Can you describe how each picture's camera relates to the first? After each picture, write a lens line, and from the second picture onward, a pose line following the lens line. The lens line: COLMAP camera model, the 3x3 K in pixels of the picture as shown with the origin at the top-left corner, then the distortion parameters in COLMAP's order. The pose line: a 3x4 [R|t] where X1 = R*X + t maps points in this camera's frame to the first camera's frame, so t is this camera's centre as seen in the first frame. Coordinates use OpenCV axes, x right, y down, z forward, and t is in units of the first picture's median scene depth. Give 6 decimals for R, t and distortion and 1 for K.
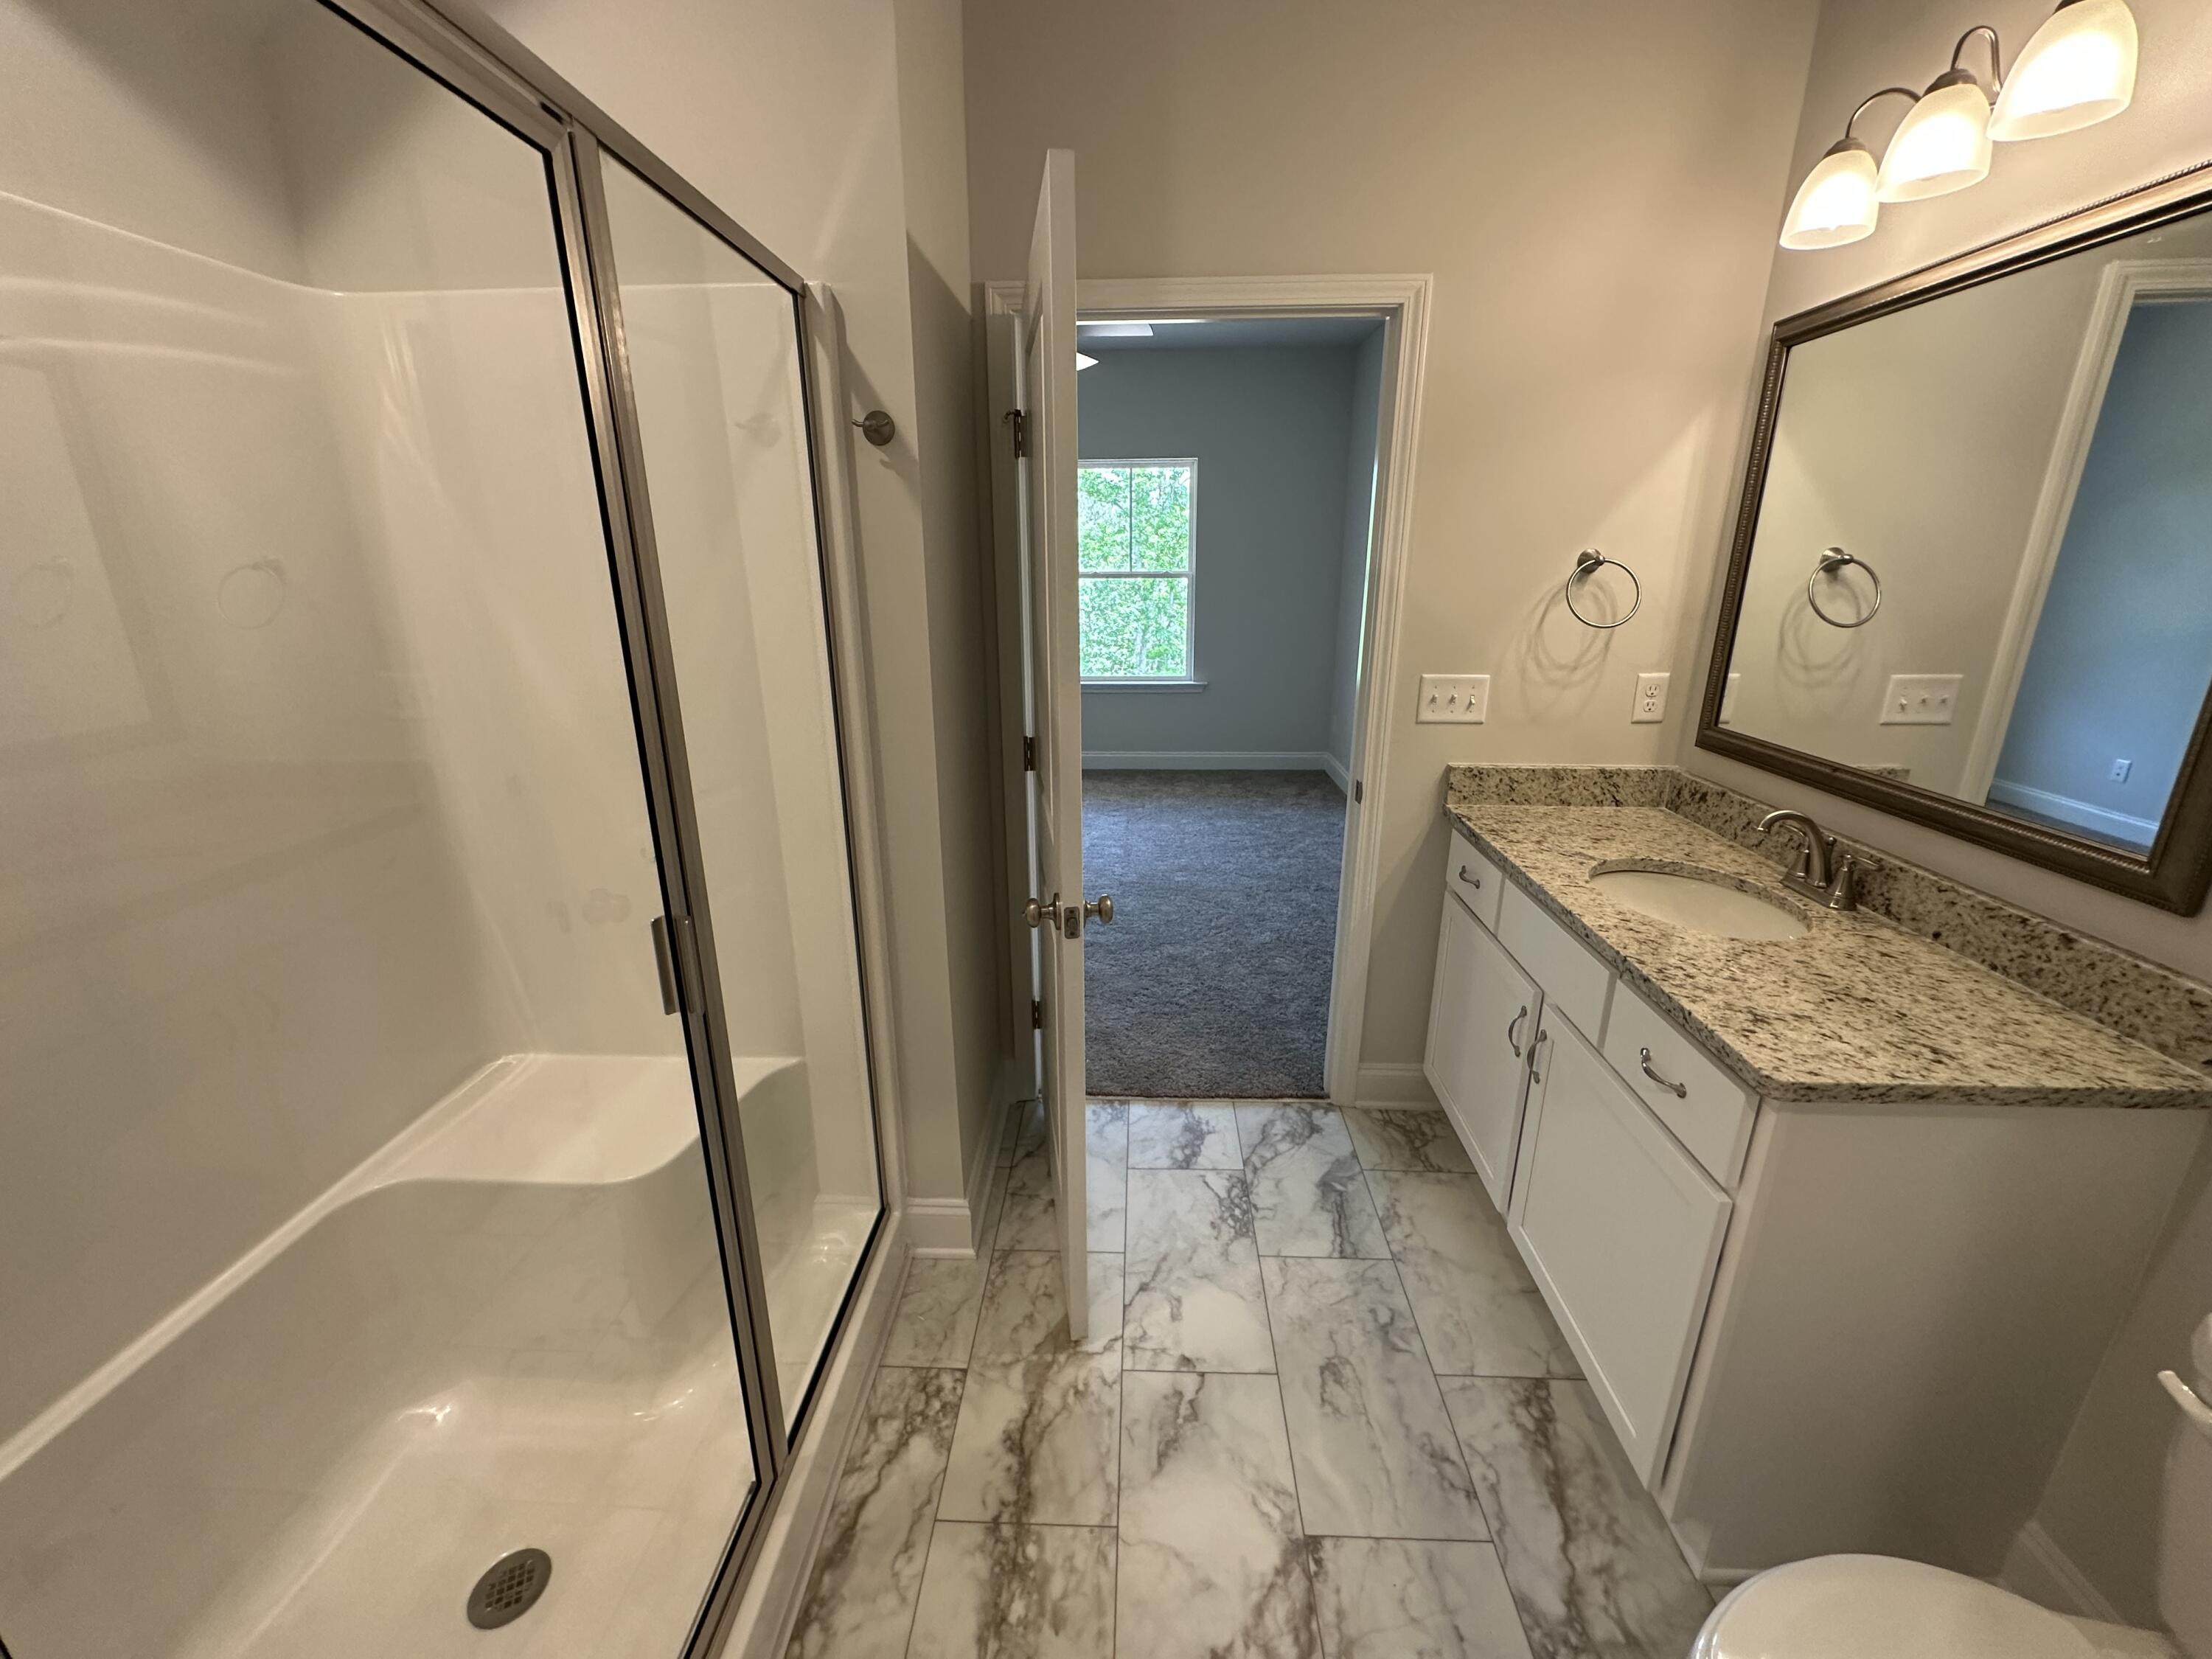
lens RADIAL K [[891.9, 0, 1099.9], [0, 891.9, 831.9], [0, 0, 1]] dist [-0.001596, -0.000488]
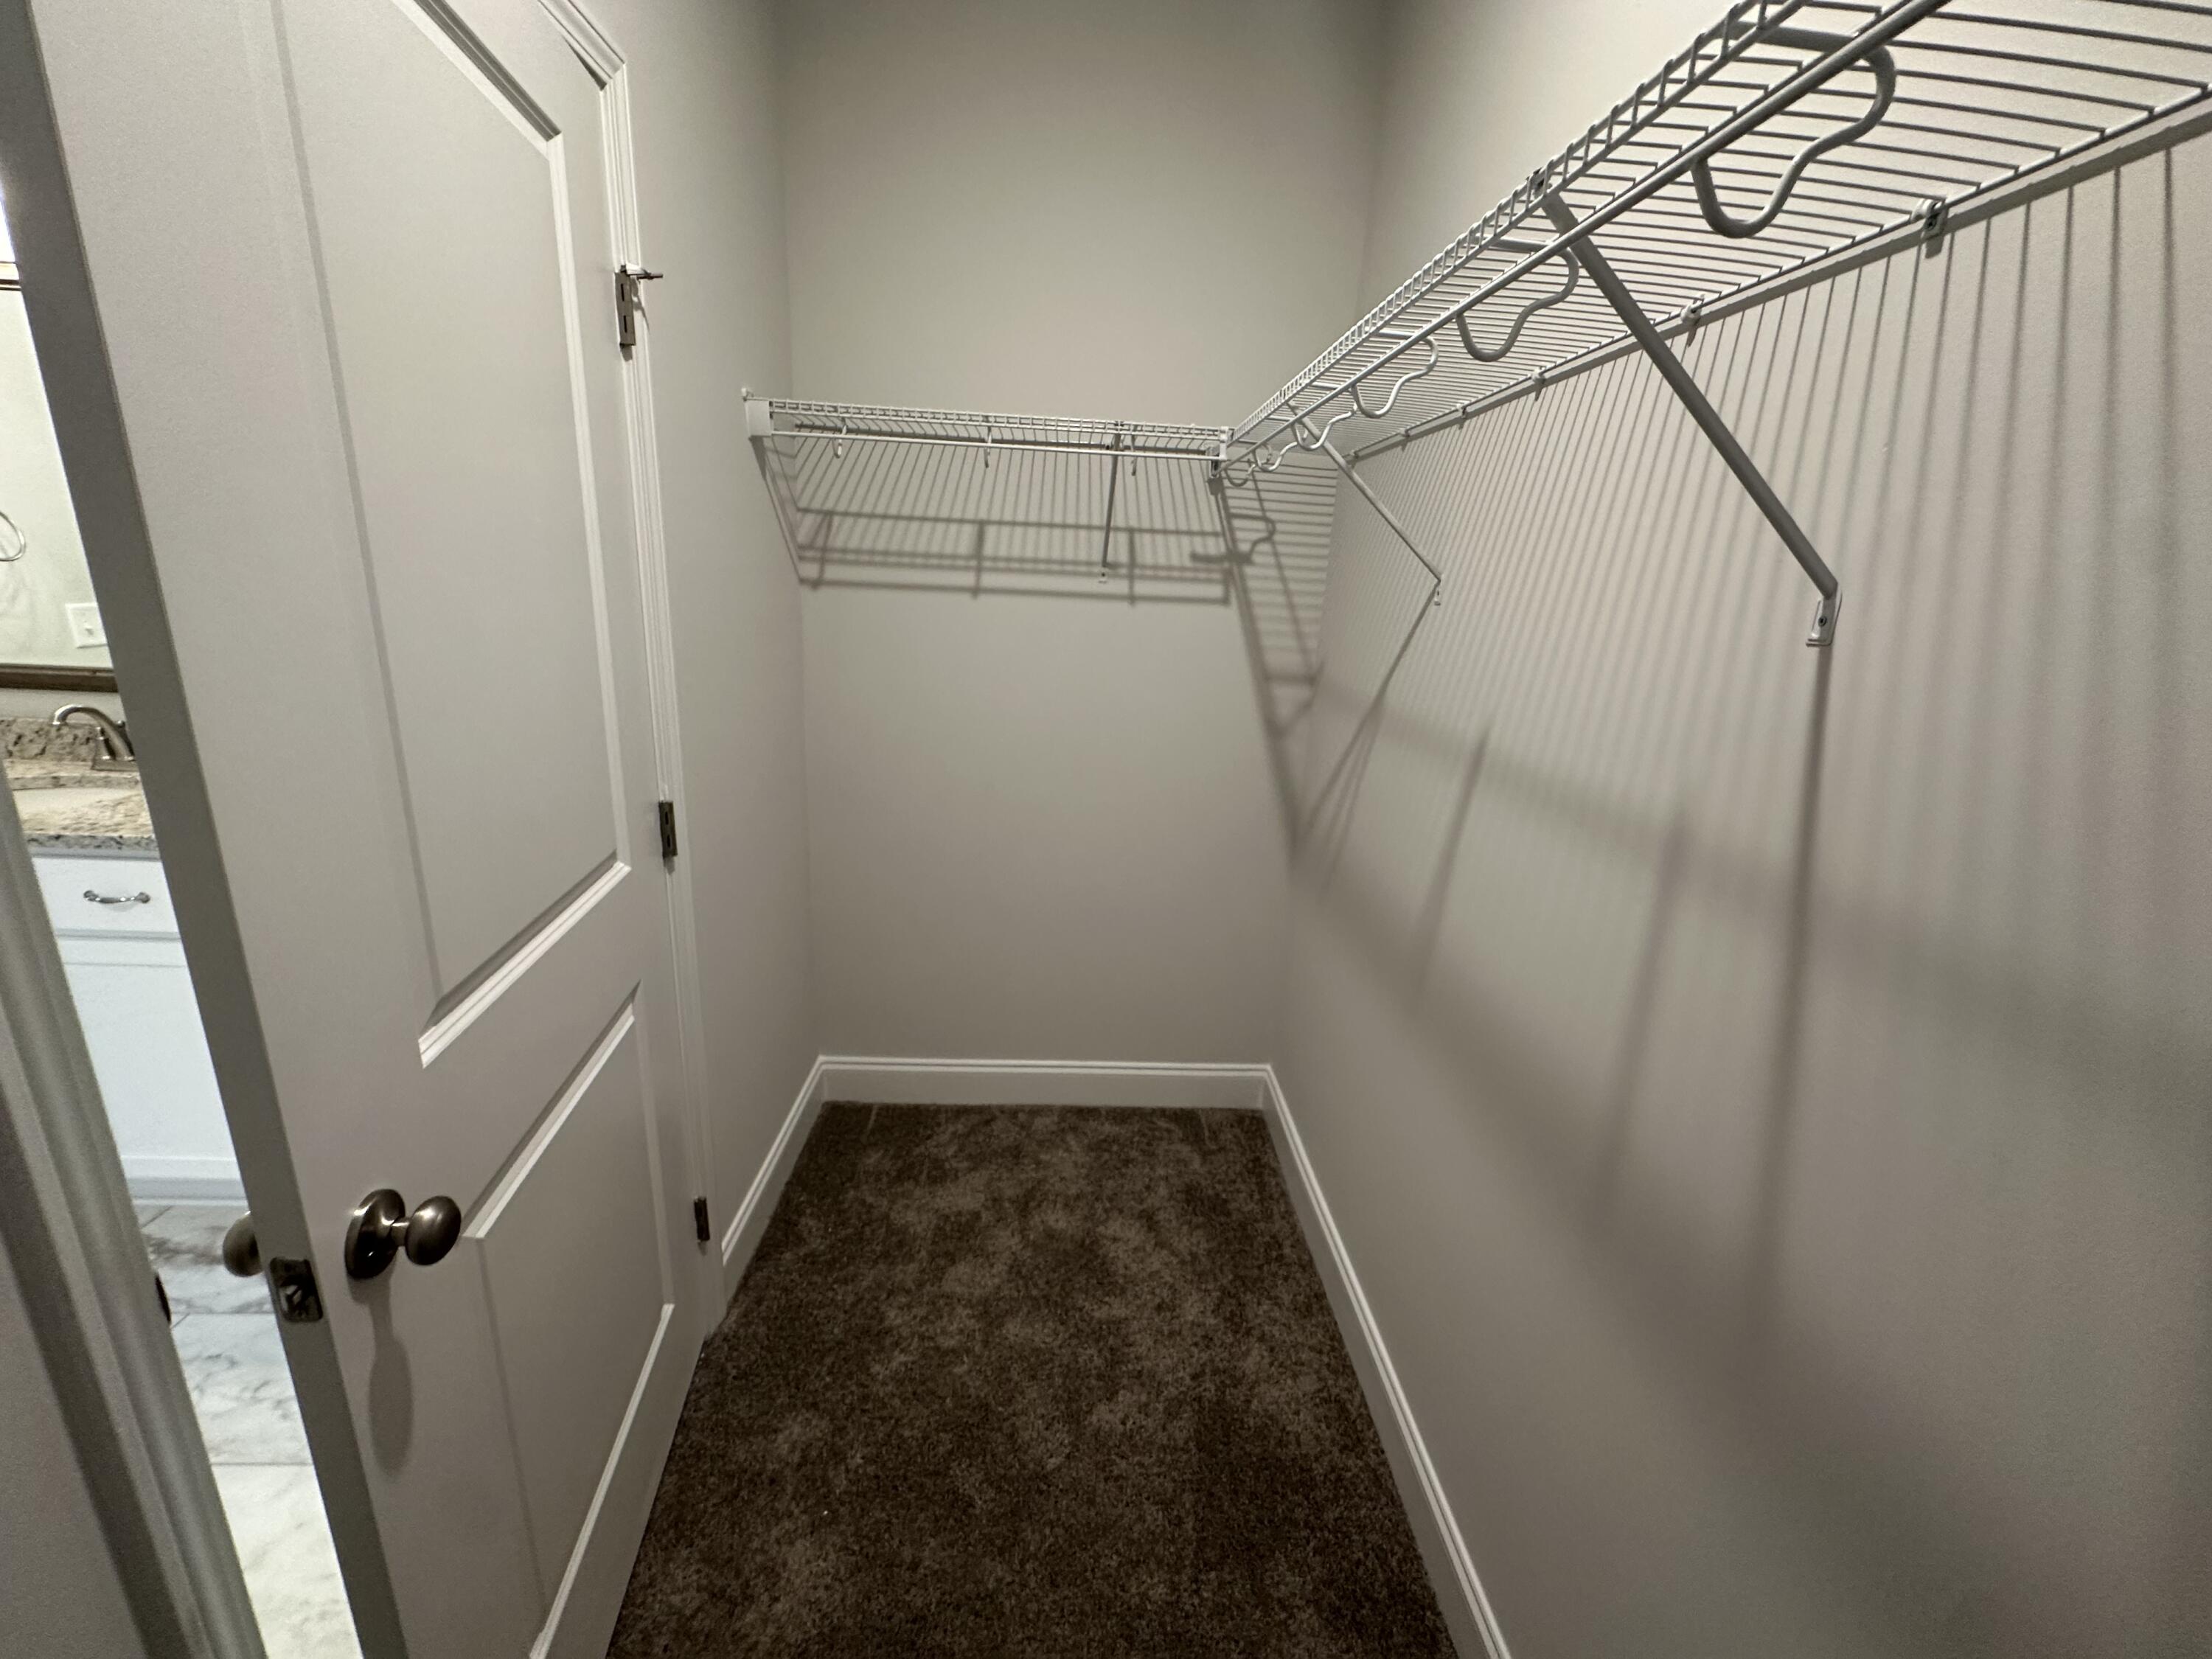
lens RADIAL K [[891.9, 0, 1099.9], [0, 891.9, 831.9], [0, 0, 1]] dist [-0.001596, -0.000488]
pose [[-0.078947, -0.270335, 0.959524, -0.607684], [0.251659, 0.925948, 0.281581, 0.162415], [-0.964591, 0.263702, -0.005068, -0.336277]]
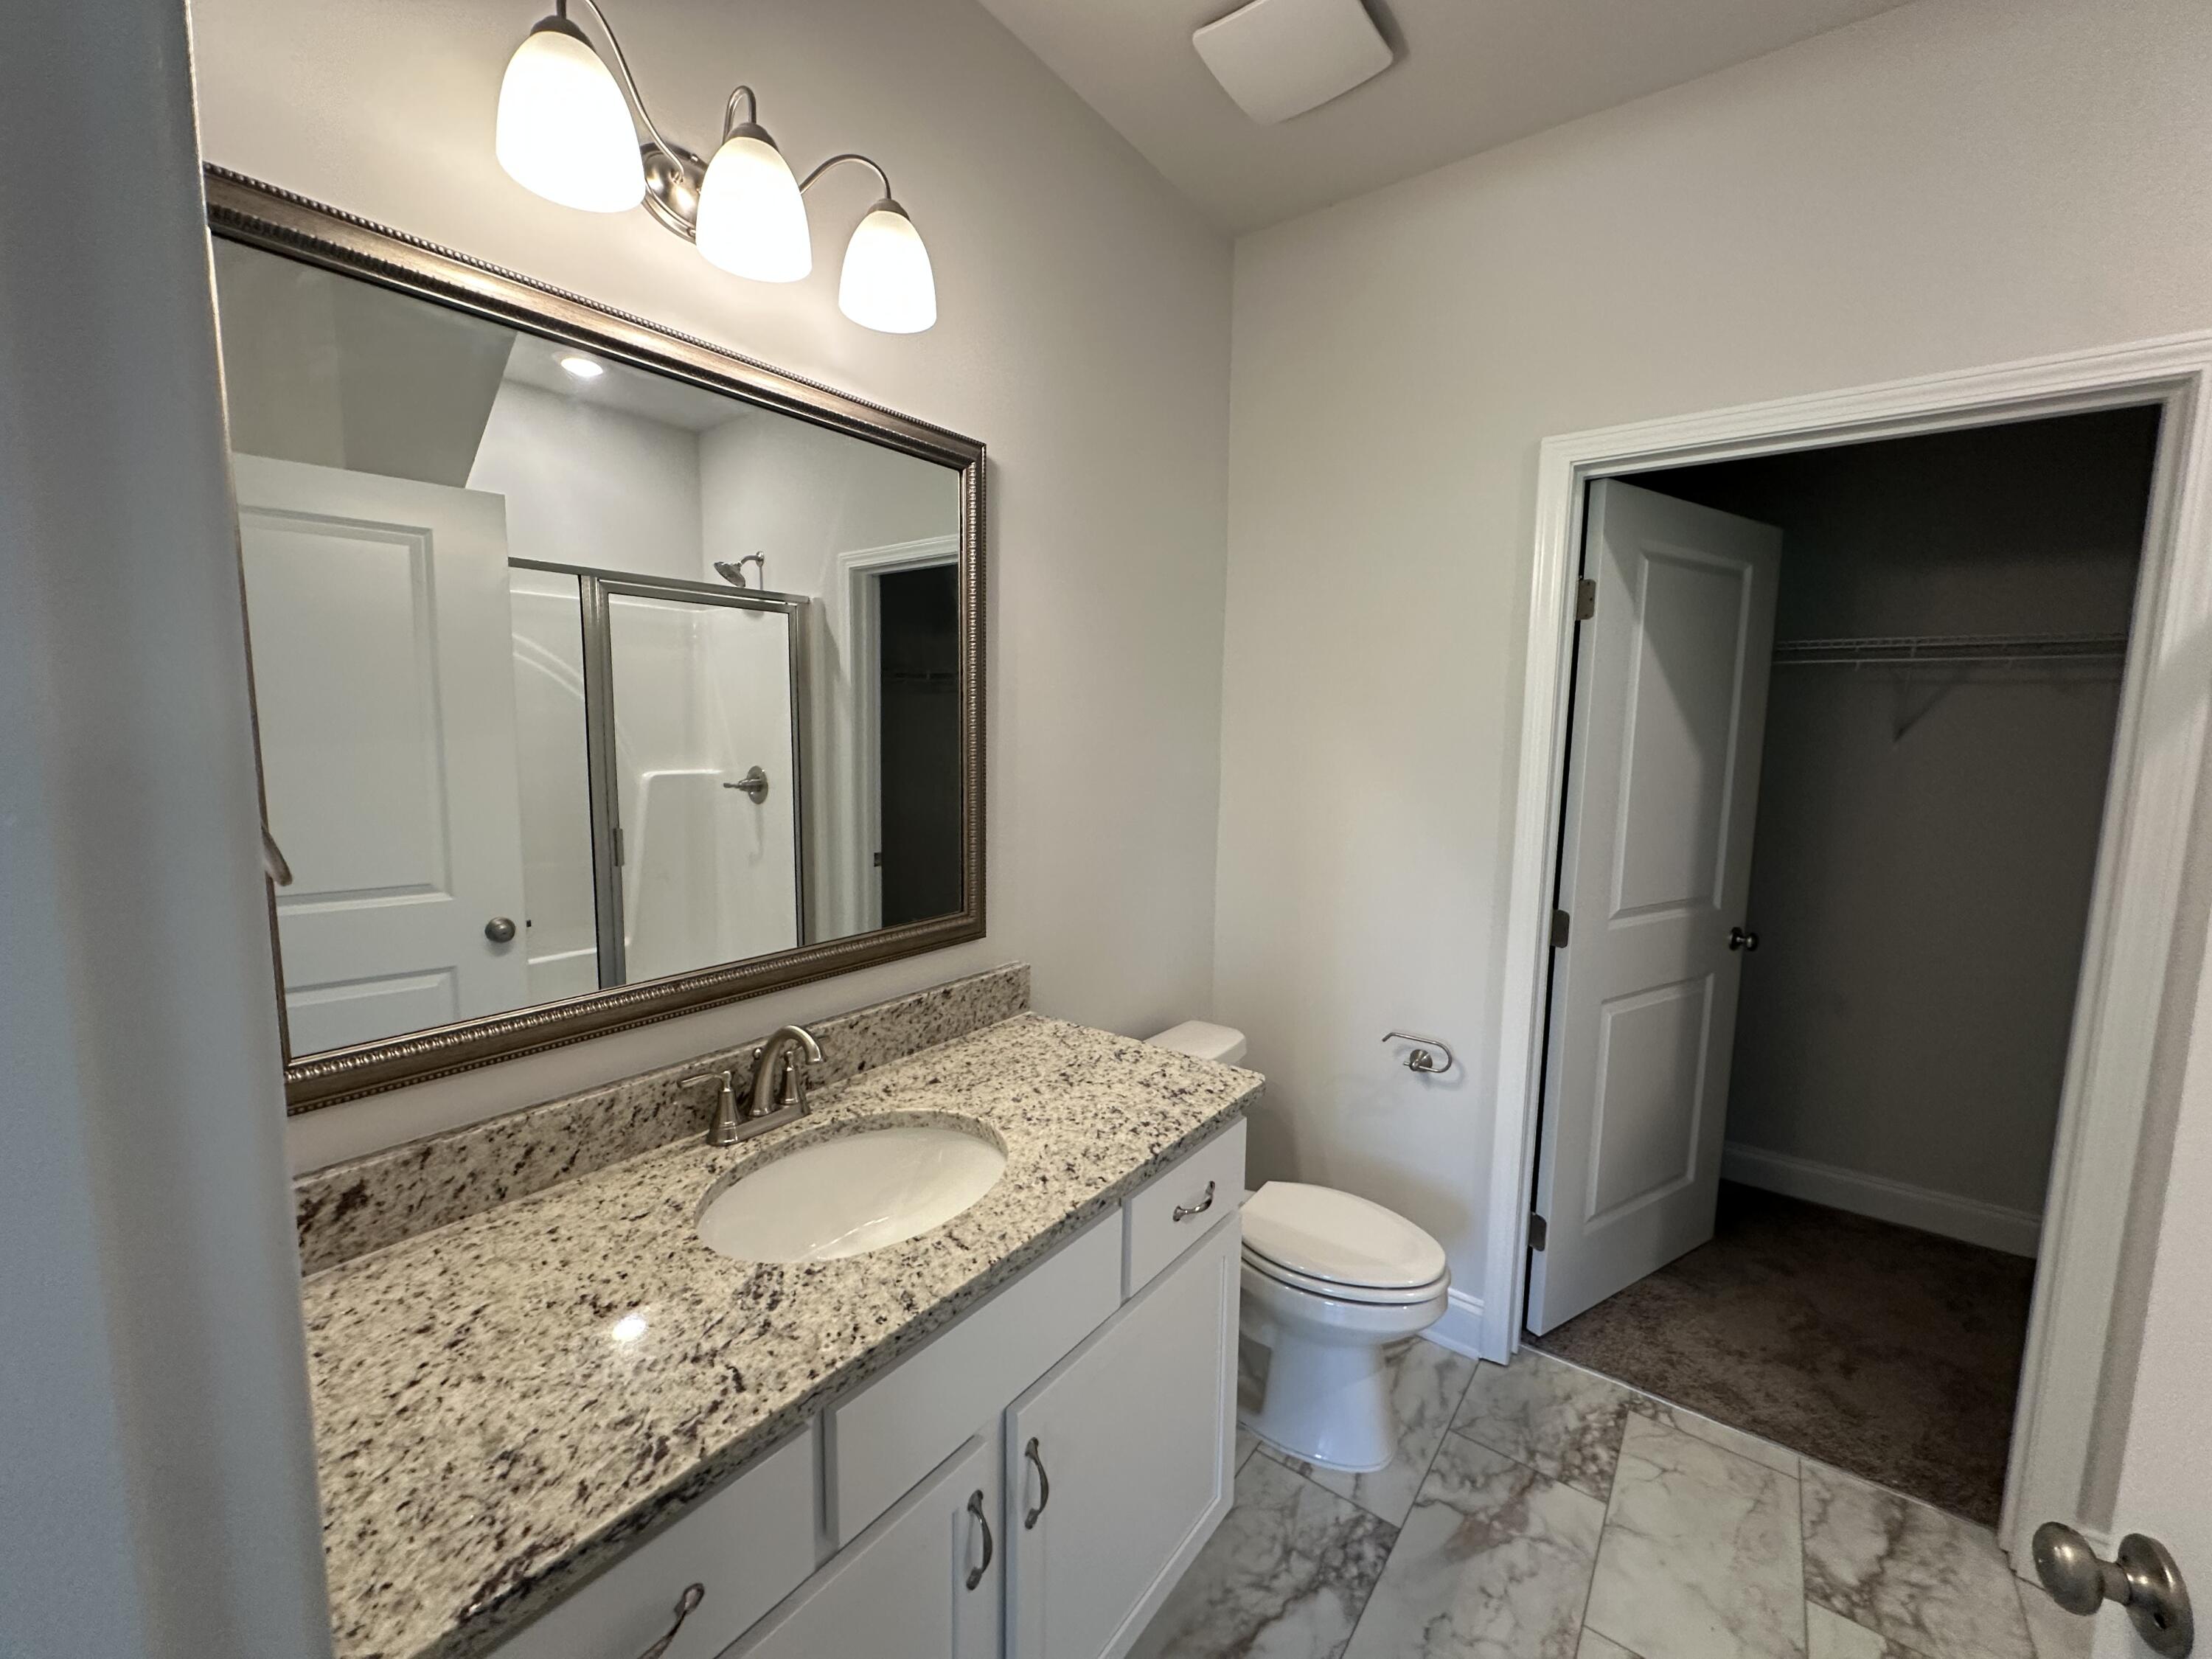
lens RADIAL K [[891.9, 0, 1099.9], [0, 891.9, 831.9], [0, 0, 1]] dist [-0.001596, -0.000488]
pose [[-0.827102, -0.075406, 0.556970, 0.172764], [0.156275, 0.921030, 0.356765, -0.437049], [-0.539889, 0.382122, -0.750002, 1.481979]]
